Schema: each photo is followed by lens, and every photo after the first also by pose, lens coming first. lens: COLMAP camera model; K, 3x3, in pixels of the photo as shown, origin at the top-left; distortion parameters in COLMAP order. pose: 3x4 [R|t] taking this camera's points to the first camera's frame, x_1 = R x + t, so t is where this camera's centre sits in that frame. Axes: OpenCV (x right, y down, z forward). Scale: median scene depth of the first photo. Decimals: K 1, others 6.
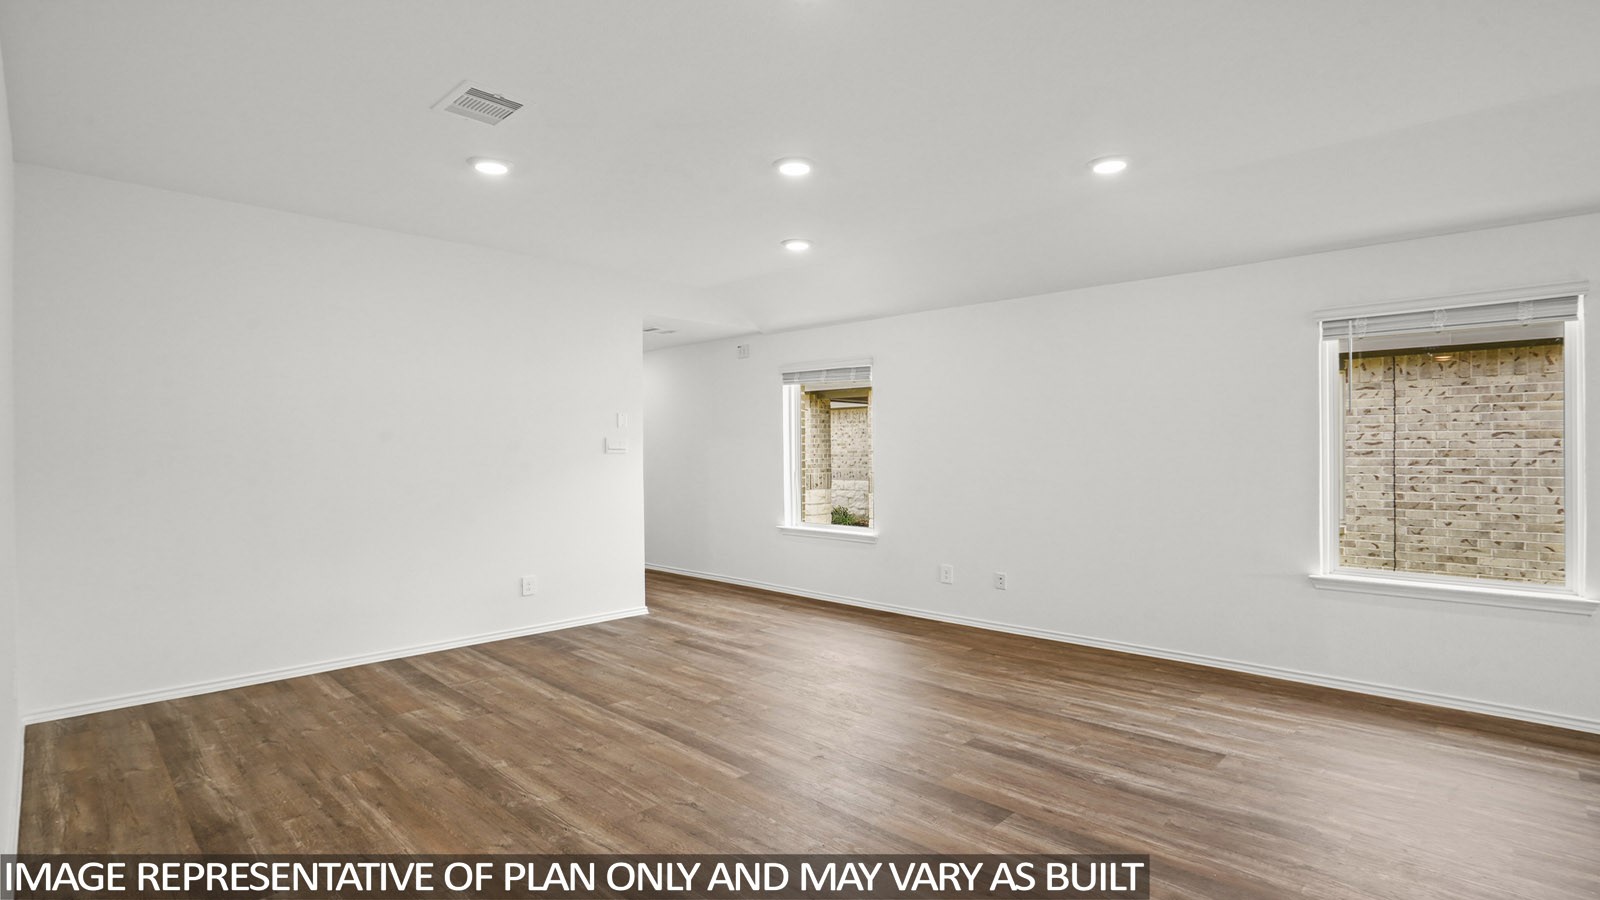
lens RADIAL K [[734.5, 0, 800.0], [0, 734.5, 450.0], [0, 0, 1]] dist [0.003701, 0.000591]
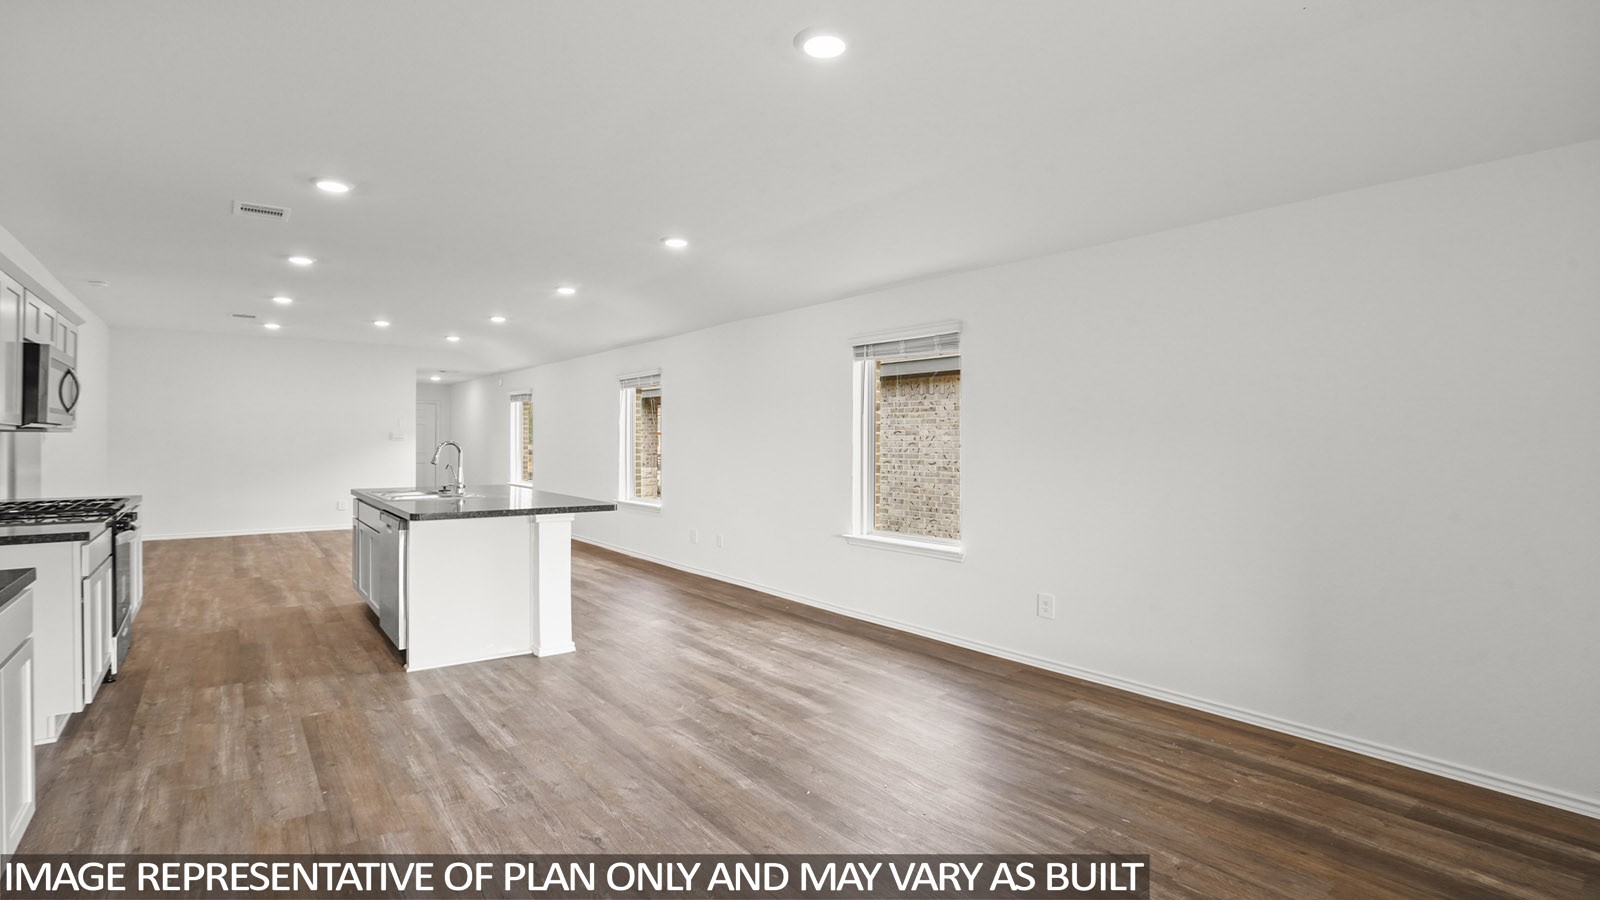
lens RADIAL K [[734.5, 0, 800.0], [0, 734.5, 450.0], [0, 0, 1]] dist [0.003701, 0.000591]
pose [[0.987088, 0.017430, -0.159231, 0.826720], [-0.018143, 0.999831, -0.003025, 0.013613], [0.159151, 0.005875, 0.987237, -0.396974]]
